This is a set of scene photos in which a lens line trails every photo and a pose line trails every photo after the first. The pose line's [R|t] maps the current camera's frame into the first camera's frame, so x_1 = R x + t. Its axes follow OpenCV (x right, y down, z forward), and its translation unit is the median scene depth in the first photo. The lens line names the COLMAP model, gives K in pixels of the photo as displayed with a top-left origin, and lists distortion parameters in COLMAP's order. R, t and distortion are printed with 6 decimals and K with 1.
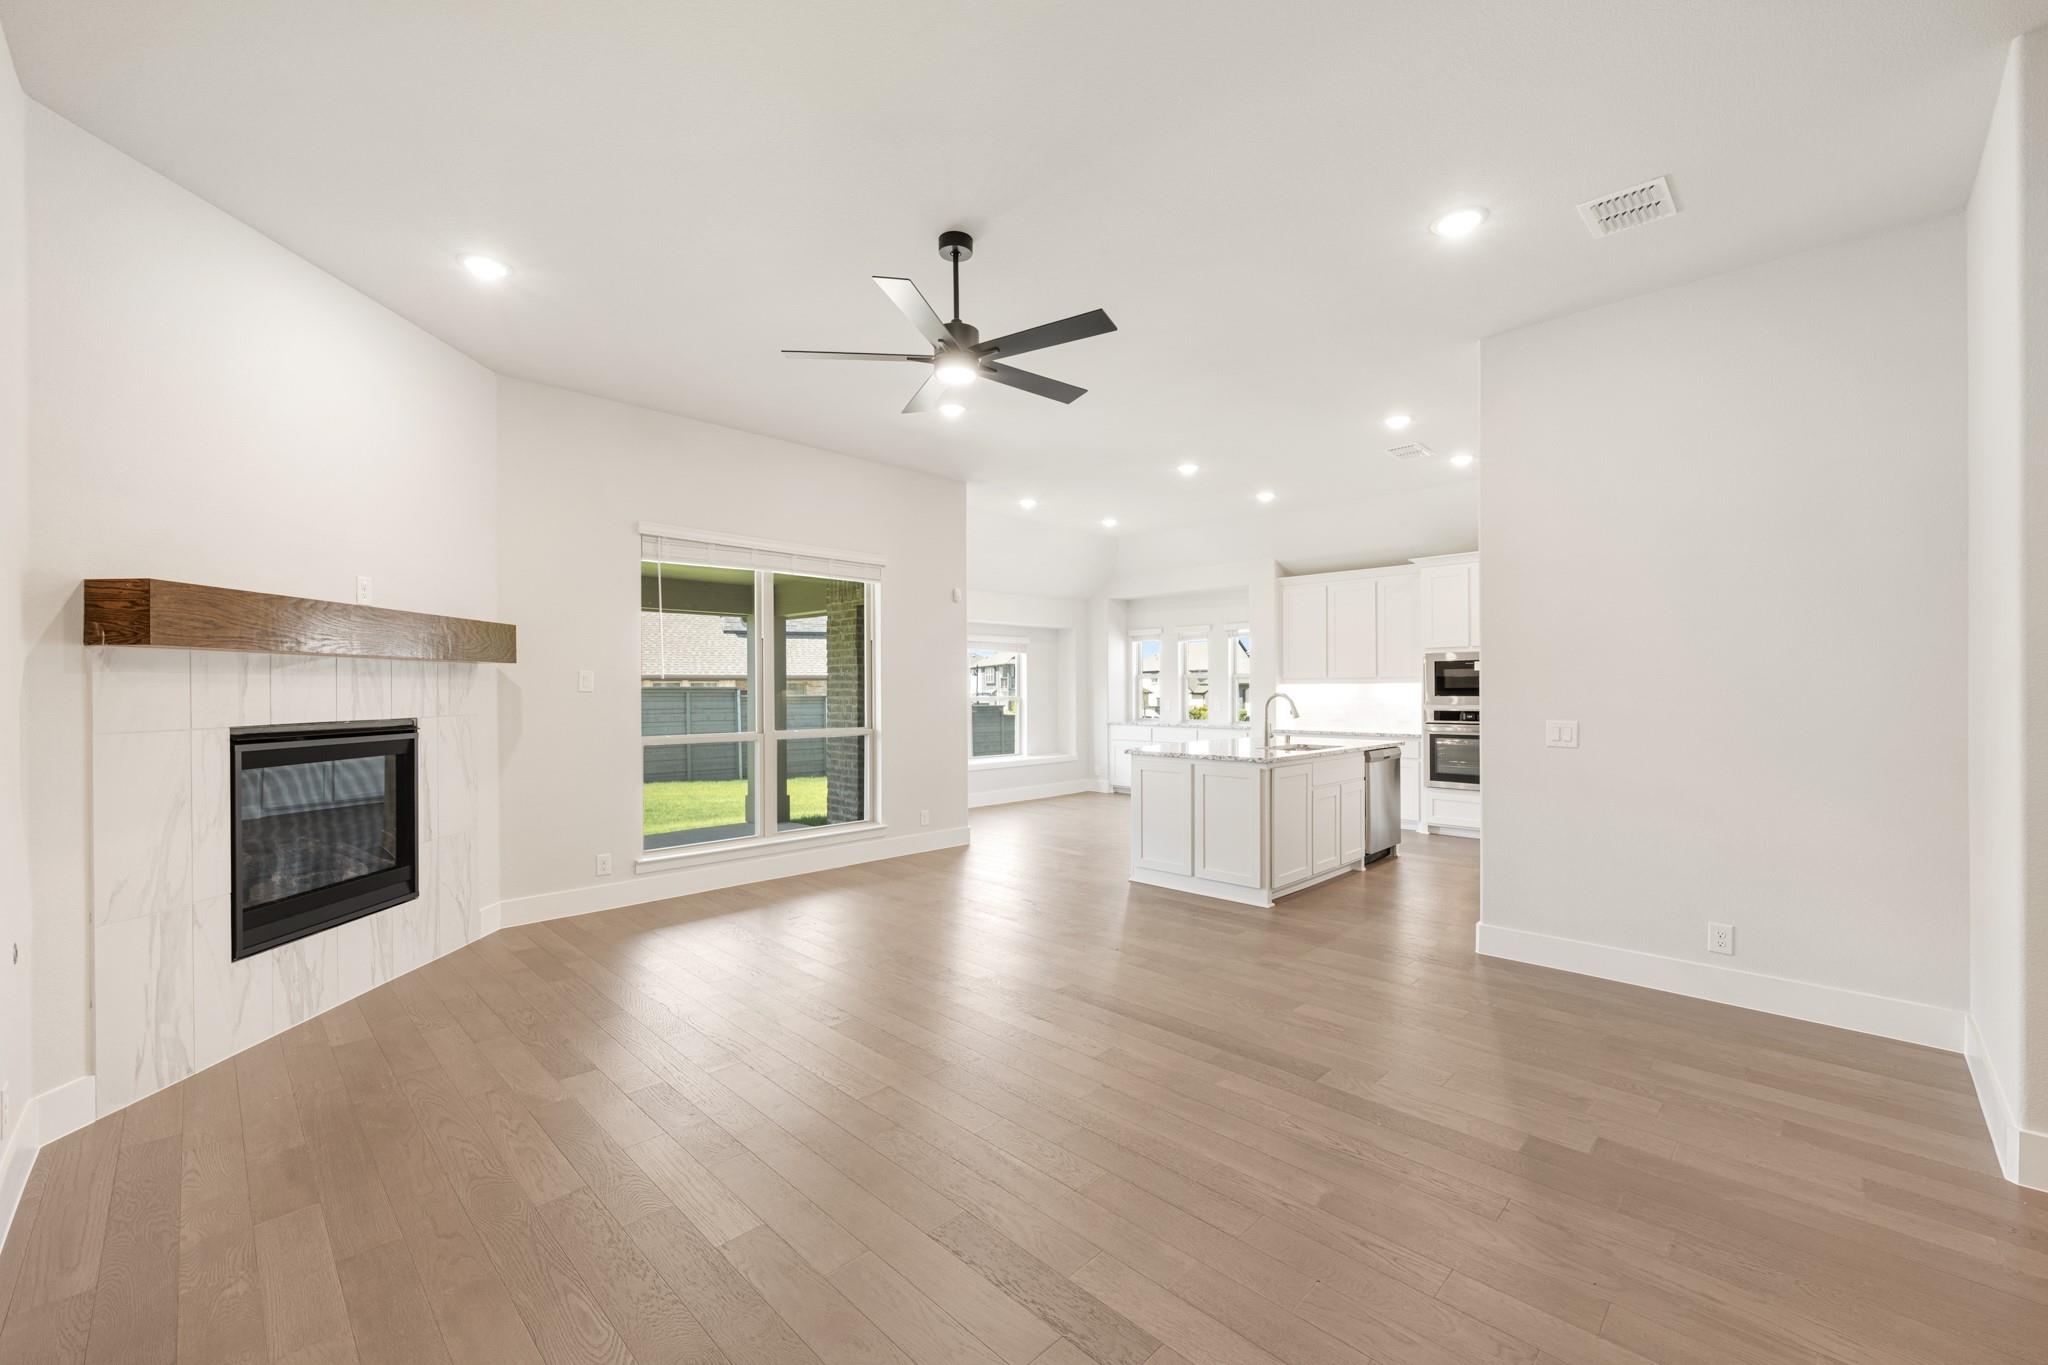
lens RADIAL K [[819.8, 0, 1017.3], [0, 819.8, 691.1], [0, 0, 1]] dist [-0.001975, -0.000176]
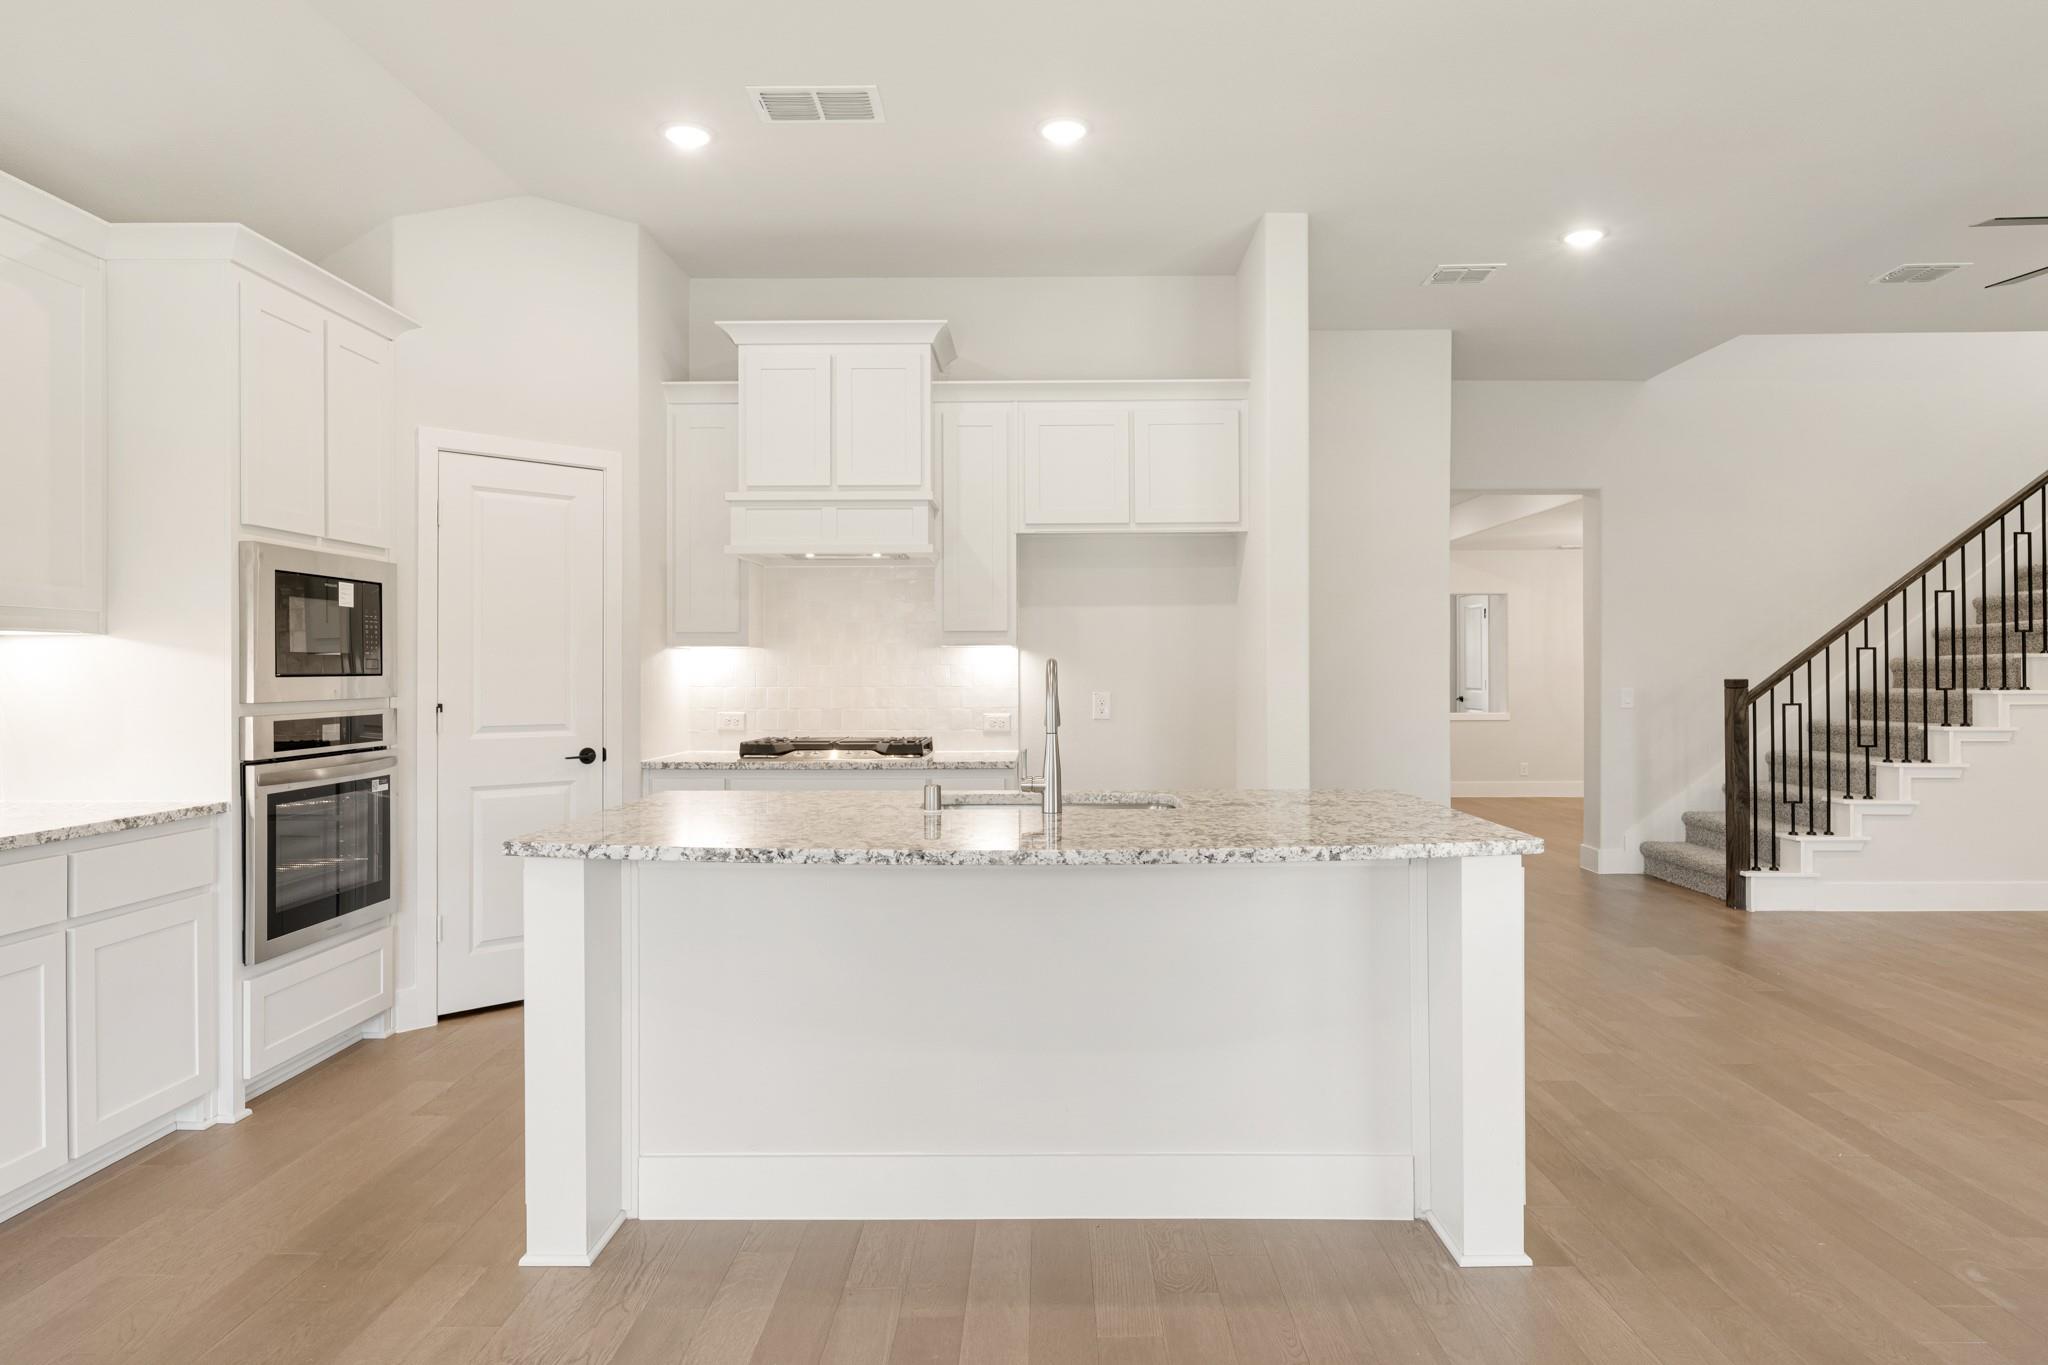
lens RADIAL K [[1207.4, 0, 1034.0], [0, 1207.4, 673.4], [0, 0, 1]] dist [-0.002222, -0.000756]
pose [[-0.700718, 0.003520, 0.713430, -0.055455], [0.006315, 0.999979, 0.001269, 0.008786], [-0.713411, 0.005394, -0.700726, 1.524978]]
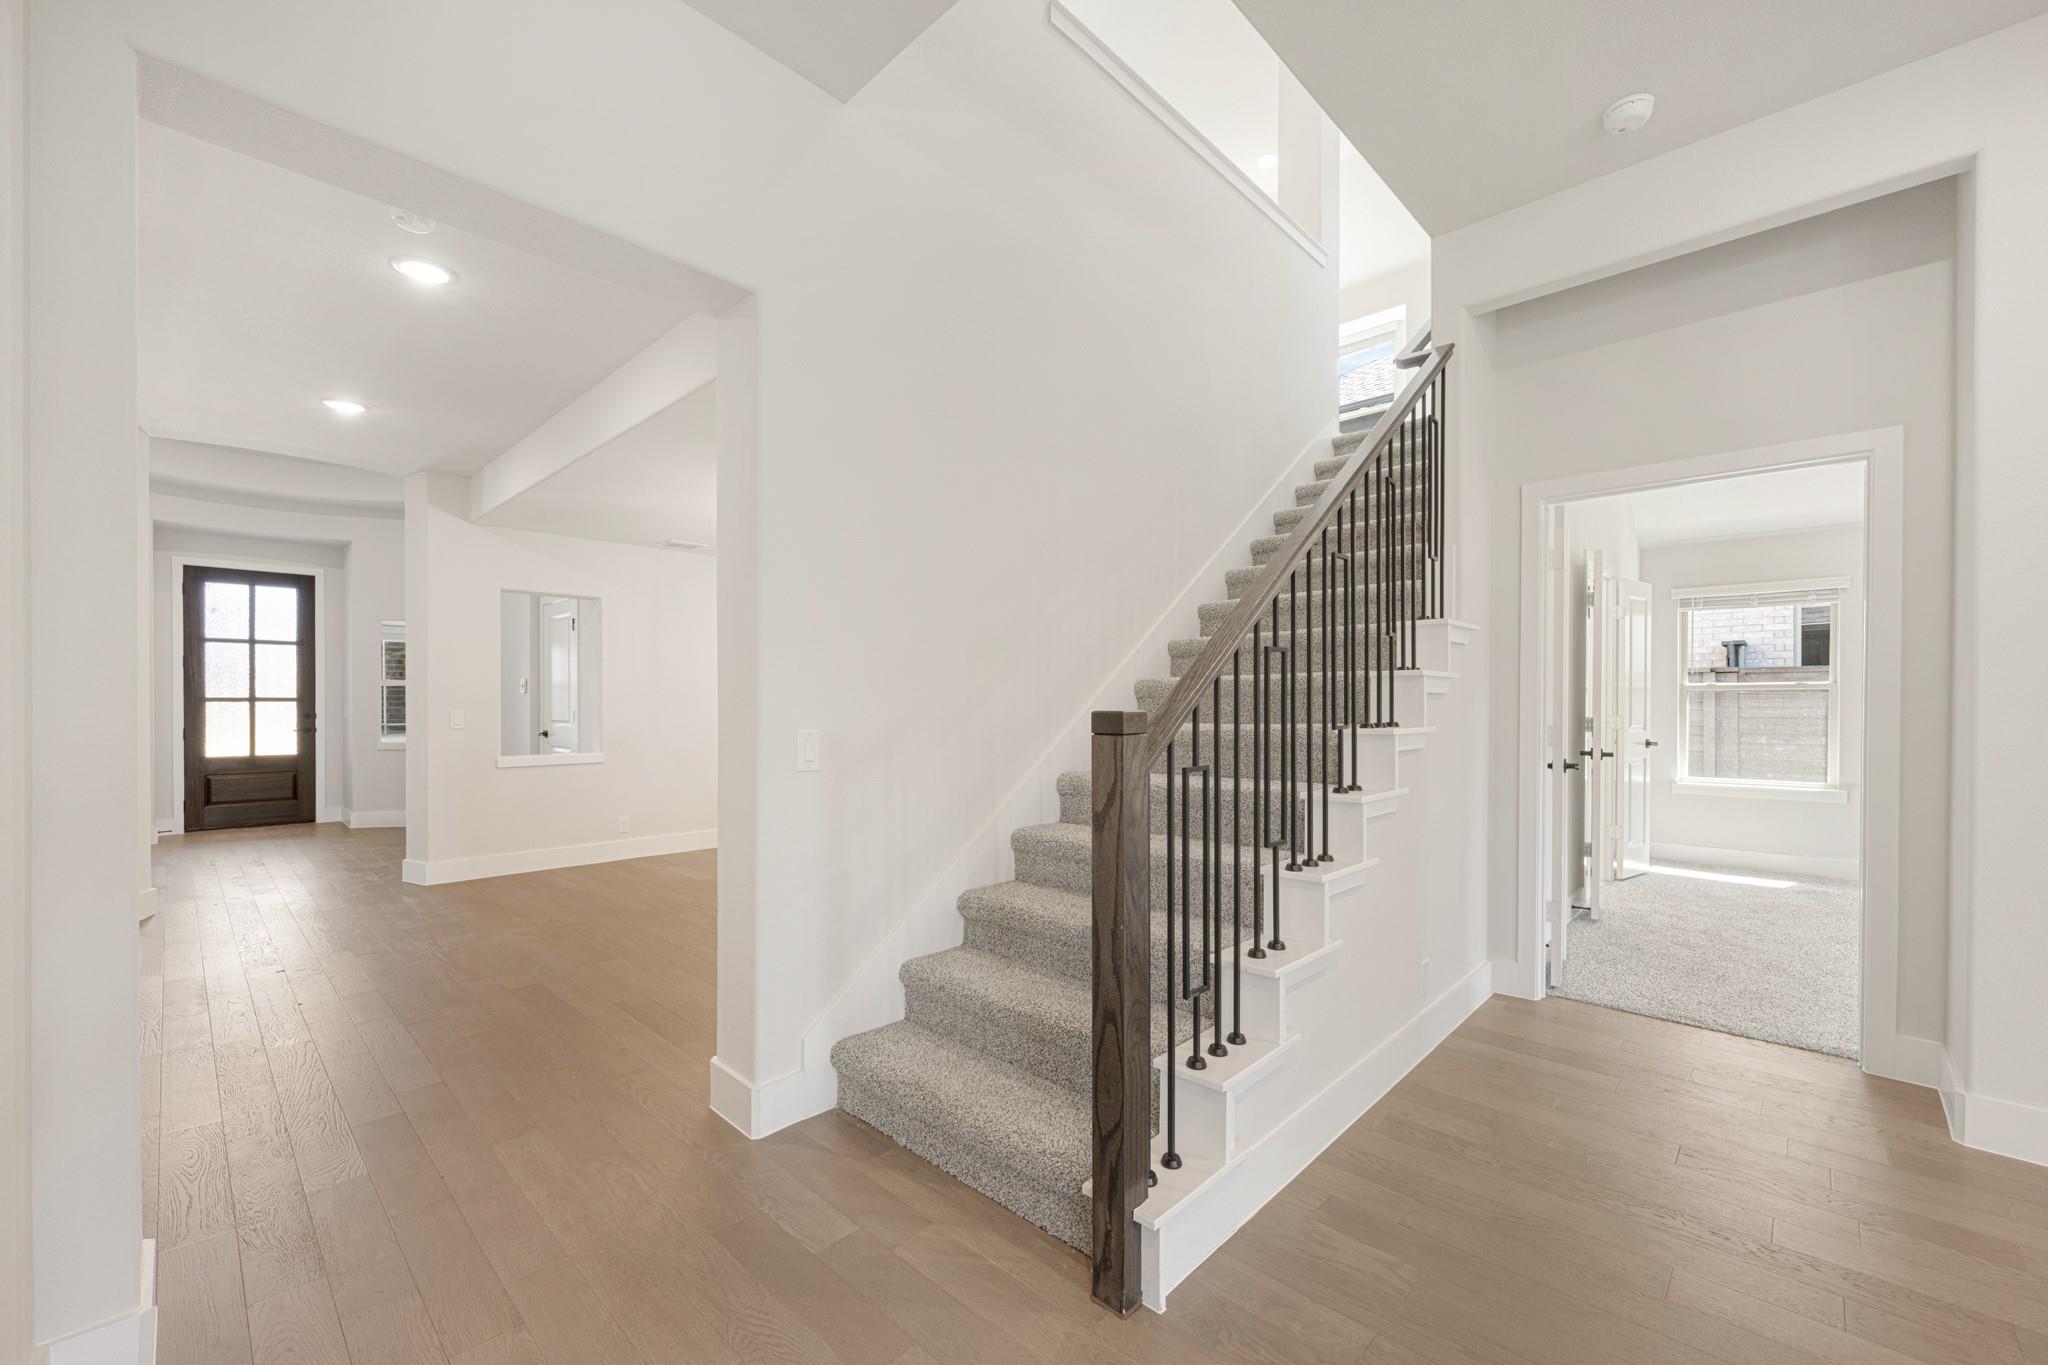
lens RADIAL K [[824.9, 0, 1015.3], [0, 824.9, 701.4], [0, 0, 1]] dist [-0.004544, -0.000516]
pose [[-0.999902, 0.002311, -0.013805, 0.353226], [0.002286, 0.999996, 0.001775, 0.016028], [0.013809, 0.001743, -0.999903, 0.510510]]
